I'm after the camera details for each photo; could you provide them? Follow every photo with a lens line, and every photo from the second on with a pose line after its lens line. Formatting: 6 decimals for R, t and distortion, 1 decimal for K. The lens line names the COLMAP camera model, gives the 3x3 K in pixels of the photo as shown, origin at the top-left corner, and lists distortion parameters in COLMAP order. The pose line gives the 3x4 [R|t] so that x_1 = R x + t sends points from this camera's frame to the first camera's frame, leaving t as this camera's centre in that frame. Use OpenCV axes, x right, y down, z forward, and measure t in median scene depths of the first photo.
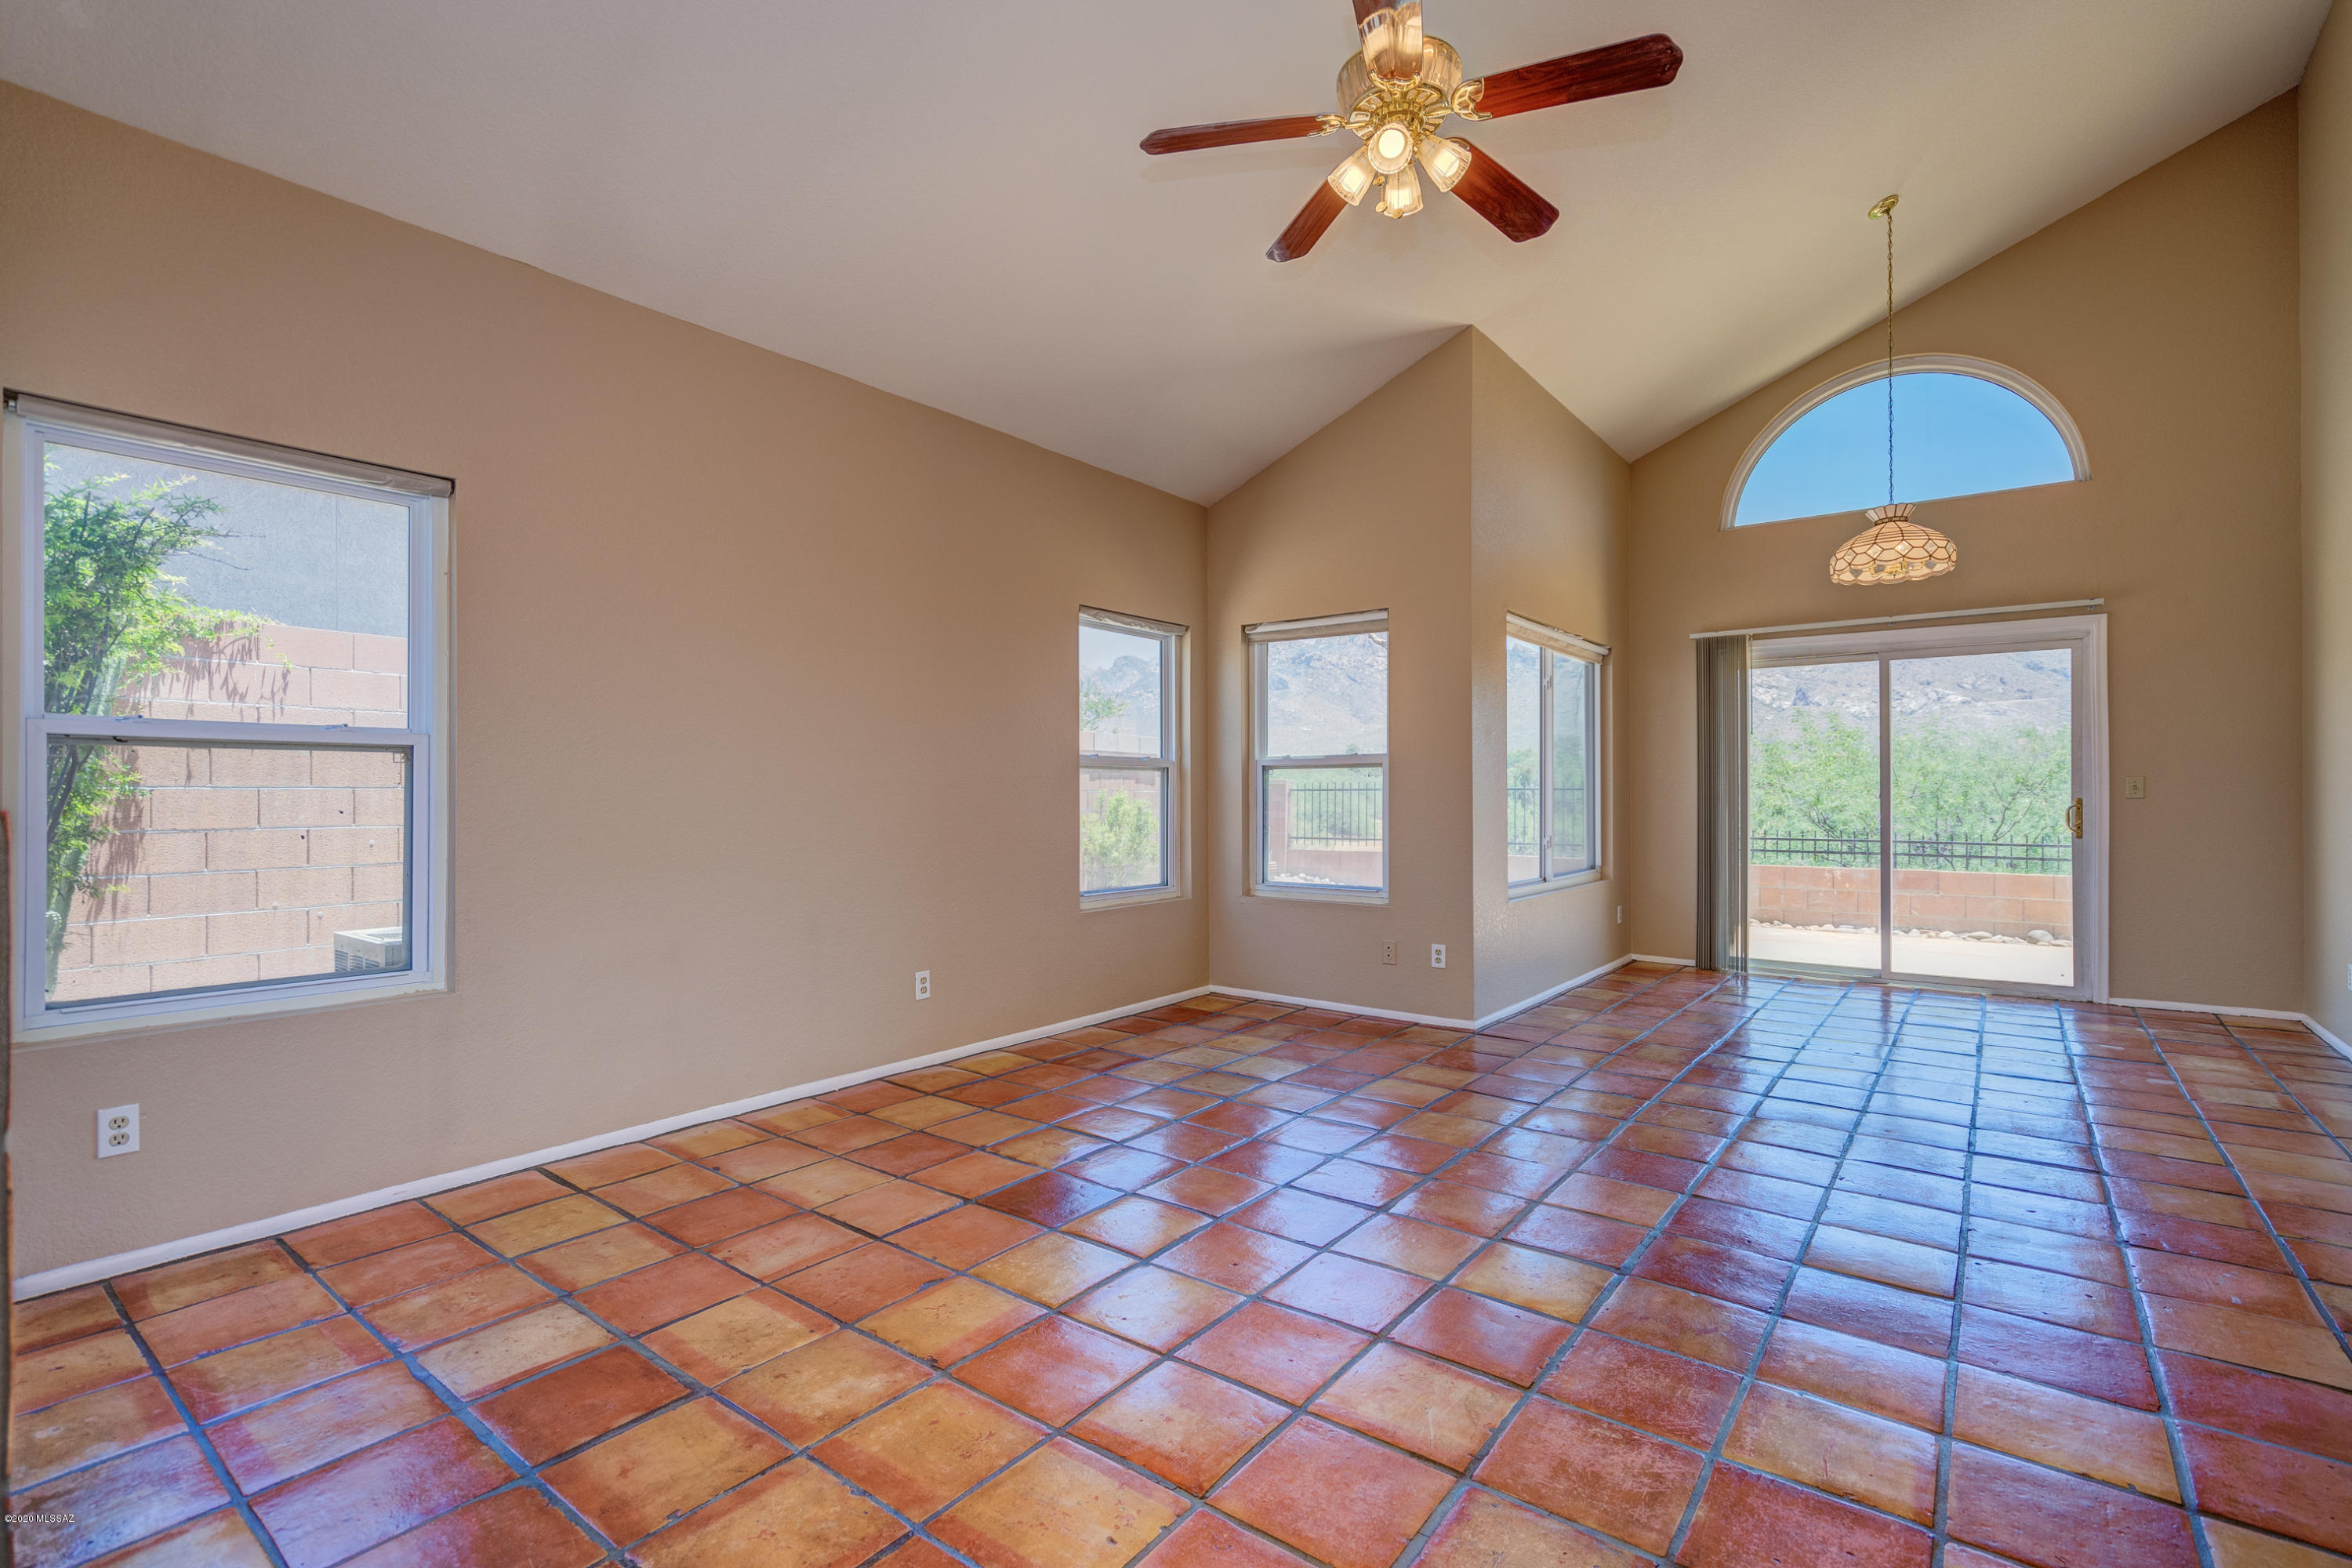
lens RADIAL K [[1079.4, 0, 1192.1], [0, 1079.4, 788.6], [0, 0, 1]] dist [-0.006592, 0.001931]
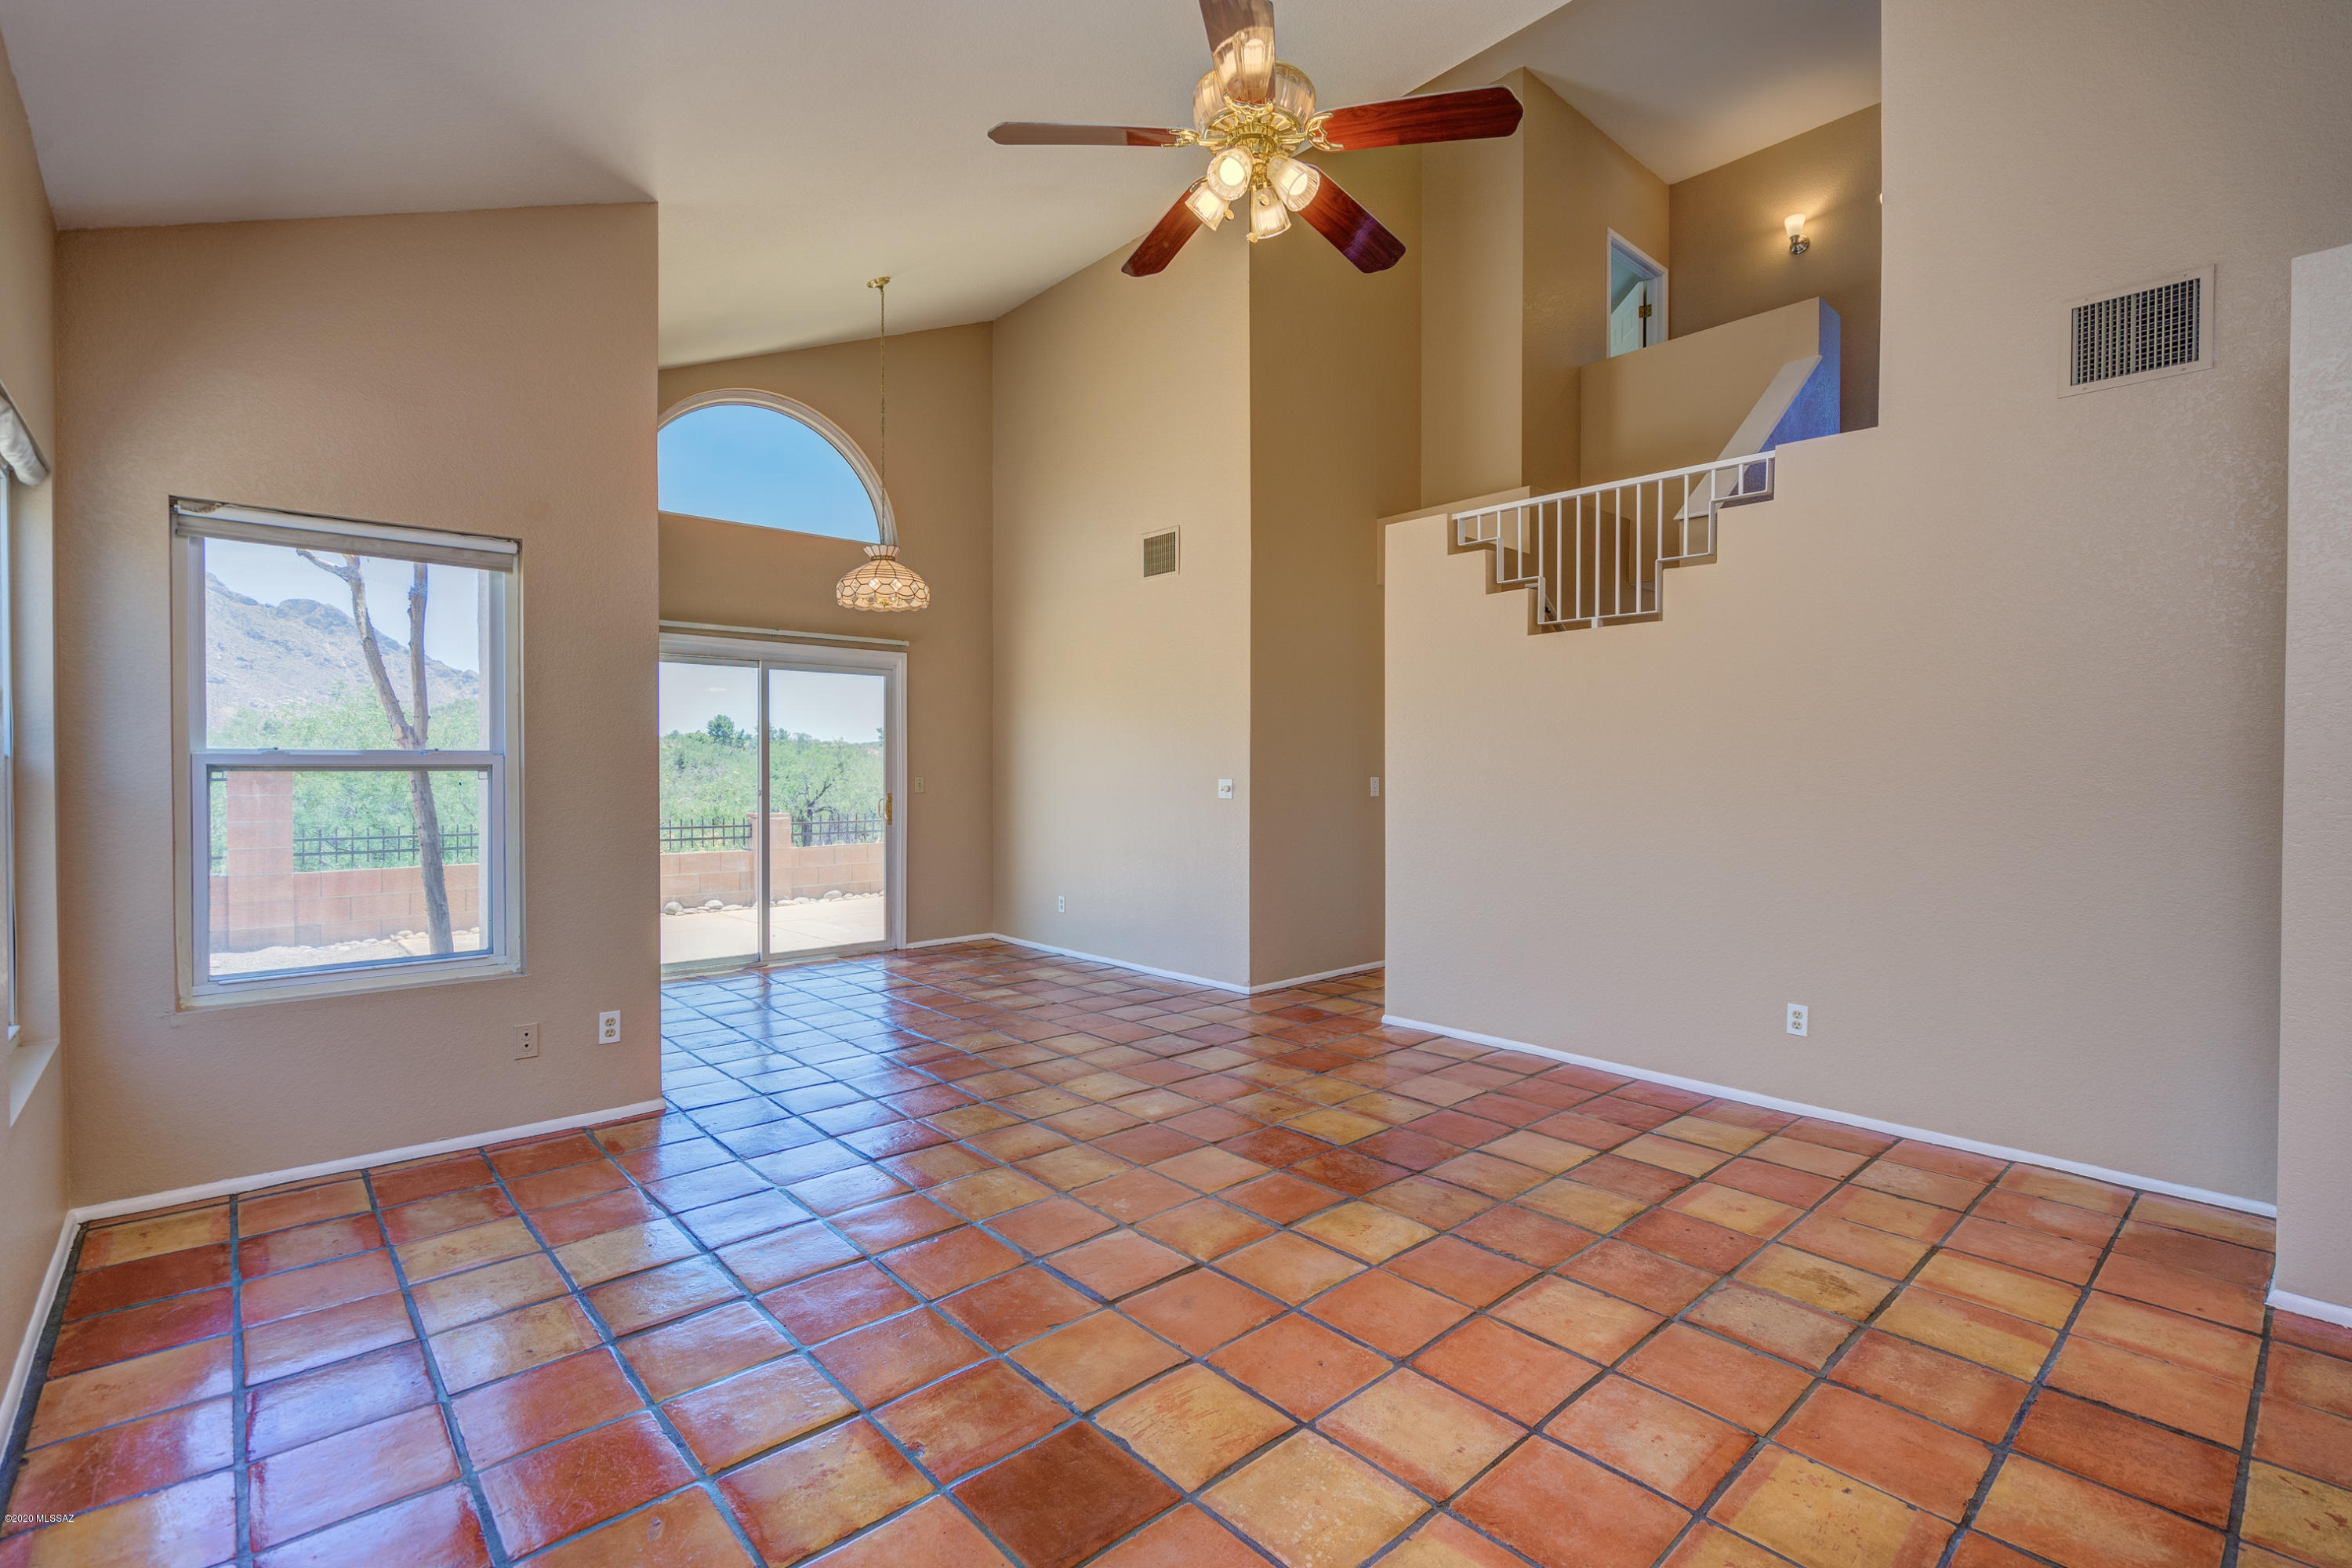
lens RADIAL K [[1079.4, 0, 1162.7], [0, 1079.4, 776.6], [0, 0, 1]] dist [-0.006592, 0.001931]
pose [[0.167634, -0.006850, 0.985826, -0.385649], [-0.010774, 0.999903, 0.008780, -0.025166], [-0.985790, -0.012093, 0.167544, 0.439758]]
